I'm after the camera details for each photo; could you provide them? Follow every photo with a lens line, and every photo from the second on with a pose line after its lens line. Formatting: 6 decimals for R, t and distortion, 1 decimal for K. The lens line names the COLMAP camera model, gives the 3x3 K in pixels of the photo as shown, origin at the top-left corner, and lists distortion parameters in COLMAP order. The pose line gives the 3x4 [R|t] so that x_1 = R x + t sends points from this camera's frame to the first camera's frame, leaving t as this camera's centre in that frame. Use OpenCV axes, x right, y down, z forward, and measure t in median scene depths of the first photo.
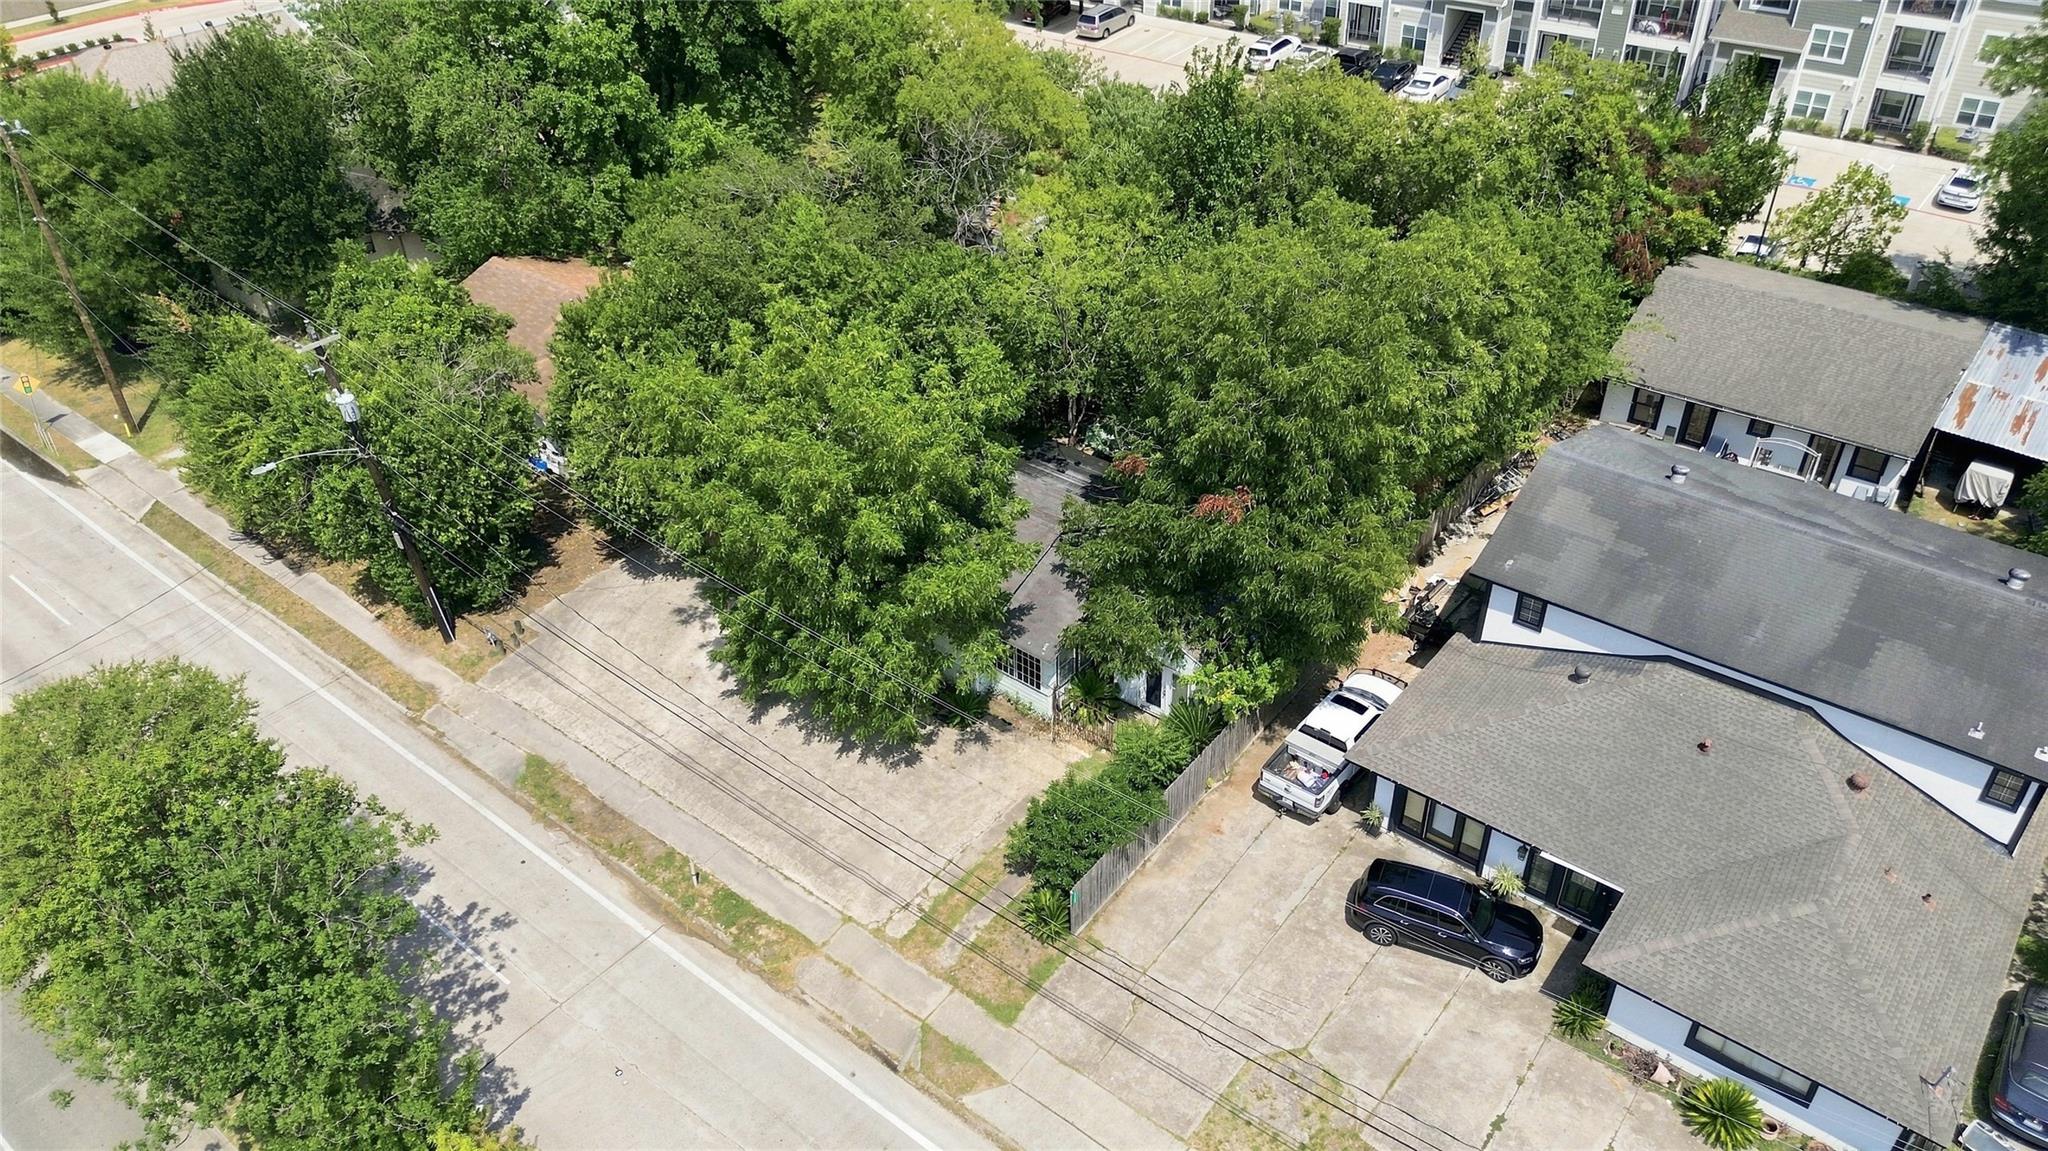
lens RADIAL K [[1473.6, 0, 1025.7], [0, 1473.6, 549.5], [0, 0, 1]] dist [0.053844, -0.057979]
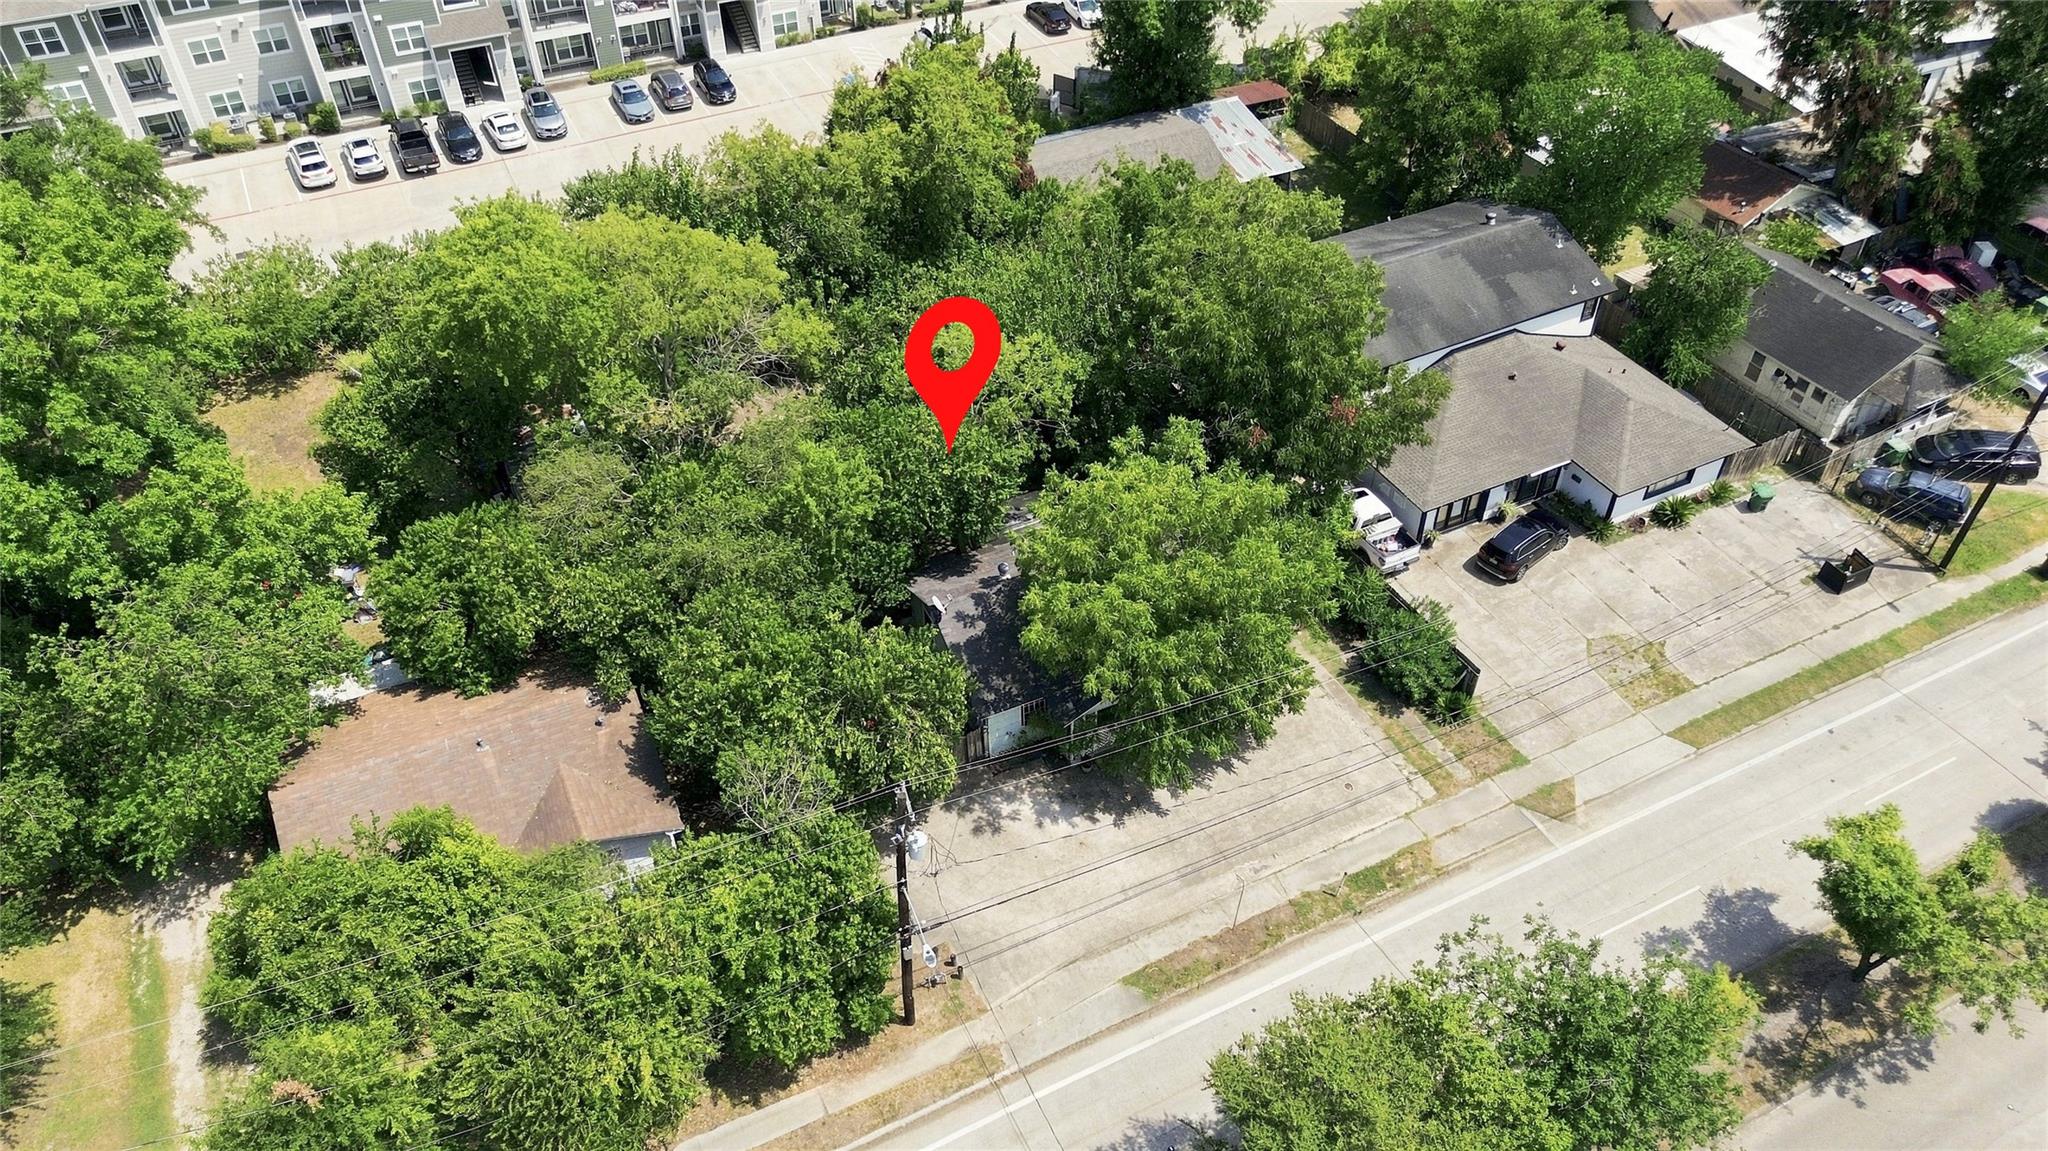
lens RADIAL K [[1473.6, 0, 1025.7], [0, 1473.6, 549.5], [0, 0, 1]] dist [0.053844, -0.057979]
pose [[0.418857, -0.580188, 0.698527, -0.936478], [0.521176, 0.783541, 0.338288, -0.501026], [-0.743596, 0.222362, 0.630572, 0.325564]]
